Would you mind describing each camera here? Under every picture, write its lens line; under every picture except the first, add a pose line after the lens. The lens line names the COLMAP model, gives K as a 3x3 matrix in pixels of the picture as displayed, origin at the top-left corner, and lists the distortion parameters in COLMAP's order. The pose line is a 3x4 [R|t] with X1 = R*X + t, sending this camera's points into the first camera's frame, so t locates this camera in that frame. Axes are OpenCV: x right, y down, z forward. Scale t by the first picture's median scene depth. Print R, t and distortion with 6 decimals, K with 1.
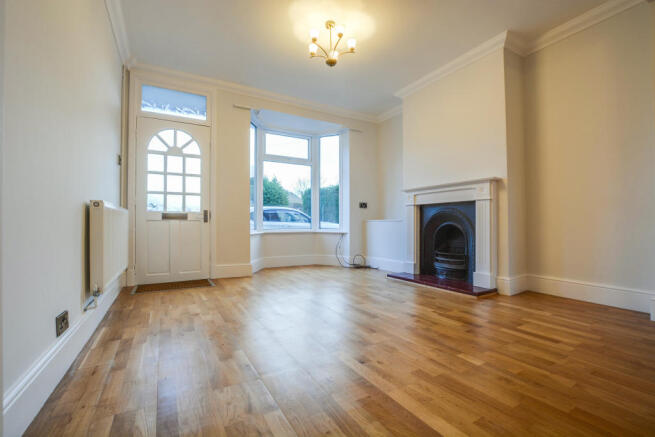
lens RADIAL K [[298.1, 0, 324.0], [0, 298.1, 230.1], [0, 0, 1]] dist [-0.016825, 0.000140]
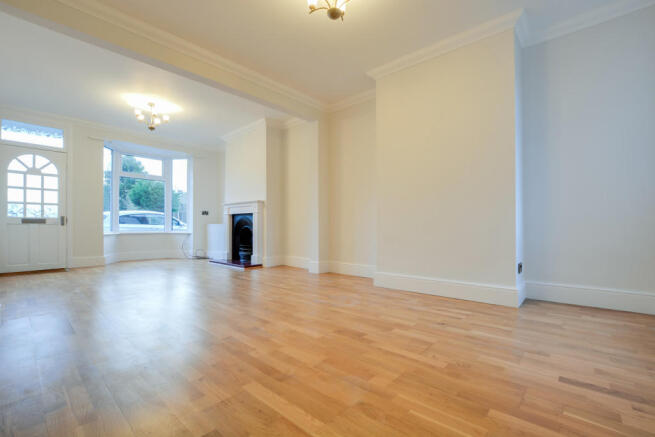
lens RADIAL K [[298.1, 0, 324.0], [0, 298.1, 230.1], [0, 0, 1]] dist [-0.016825, 0.000140]
pose [[0.951222, -0.004201, 0.308479, 0.303970], [0.006064, 0.999969, -0.005082, 0.007231], [-0.308448, 0.006704, 0.951218, -0.600946]]
